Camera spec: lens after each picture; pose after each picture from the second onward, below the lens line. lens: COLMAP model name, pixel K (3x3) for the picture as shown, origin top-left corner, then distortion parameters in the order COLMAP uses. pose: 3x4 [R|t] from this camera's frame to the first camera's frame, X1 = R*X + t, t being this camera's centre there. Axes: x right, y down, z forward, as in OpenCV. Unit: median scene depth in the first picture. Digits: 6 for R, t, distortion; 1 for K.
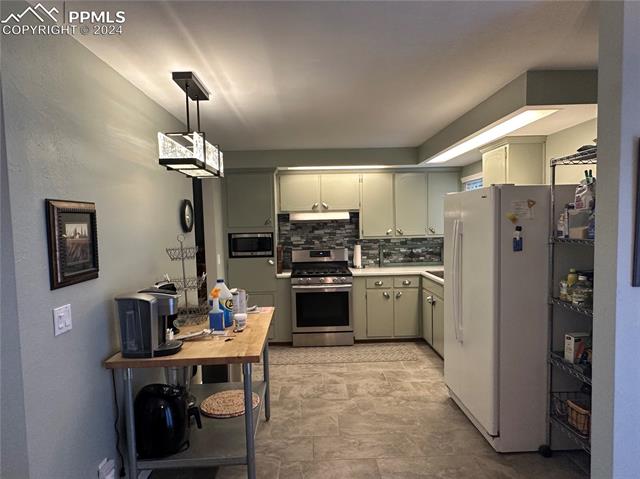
lens RADIAL K [[409.0, 0, 315.0], [0, 409.0, 248.4], [0, 0, 1]] dist [-0.001197, -0.002402]
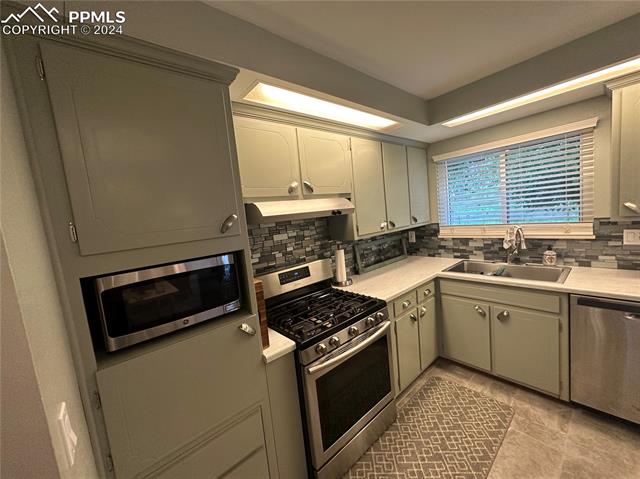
lens RADIAL K [[254.2, 0, 320.6], [0, 254.2, 240.3], [0, 0, 1]] dist [-0.001807, 0.000824]
pose [[0.766338, -0.121282, 0.630886, -0.277779], [0.122090, 0.991616, 0.042325, -0.070697], [-0.630730, 0.044590, 0.774720, 1.109463]]
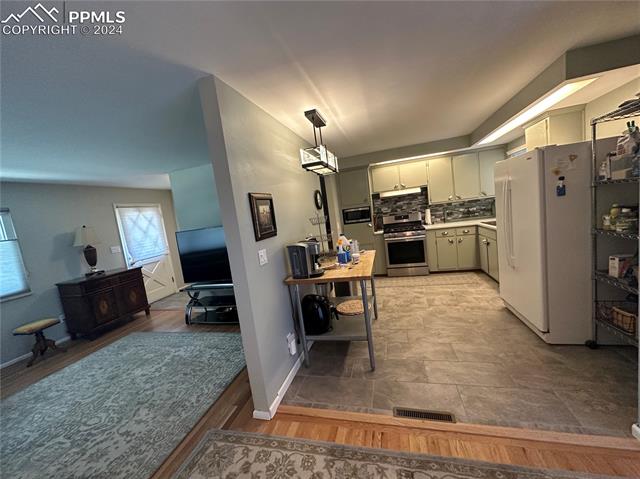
lens RADIAL K [[254.2, 0, 319.7], [0, 254.2, 239.4], [0, 0, 1]] dist [-0.001807, 0.000824]
pose [[0.954064, -0.066383, -0.292156, -0.012584], [0.086364, 0.994687, 0.056020, 0.024161], [0.286885, -0.078679, 0.954729, -0.011922]]
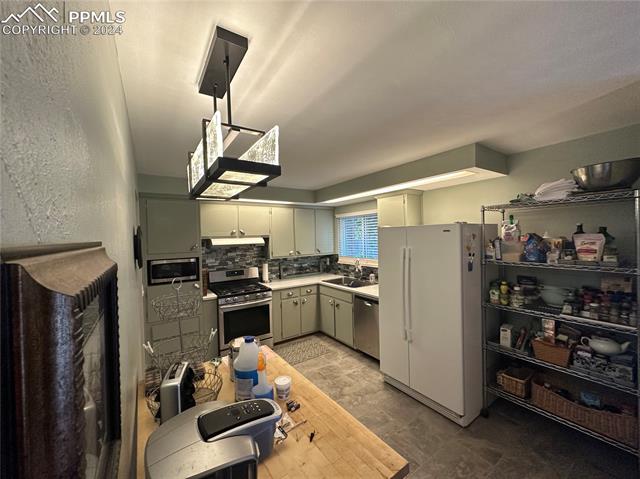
lens RADIAL K [[254.2, 0, 319.5], [0, 254.2, 239.5], [0, 0, 1]] dist [-0.001807, 0.000824]
pose [[0.837700, -0.004454, 0.546113, -0.284797], [0.040148, 0.997763, -0.053447, -0.053462], [-0.544653, 0.066698, 0.836005, 0.408157]]
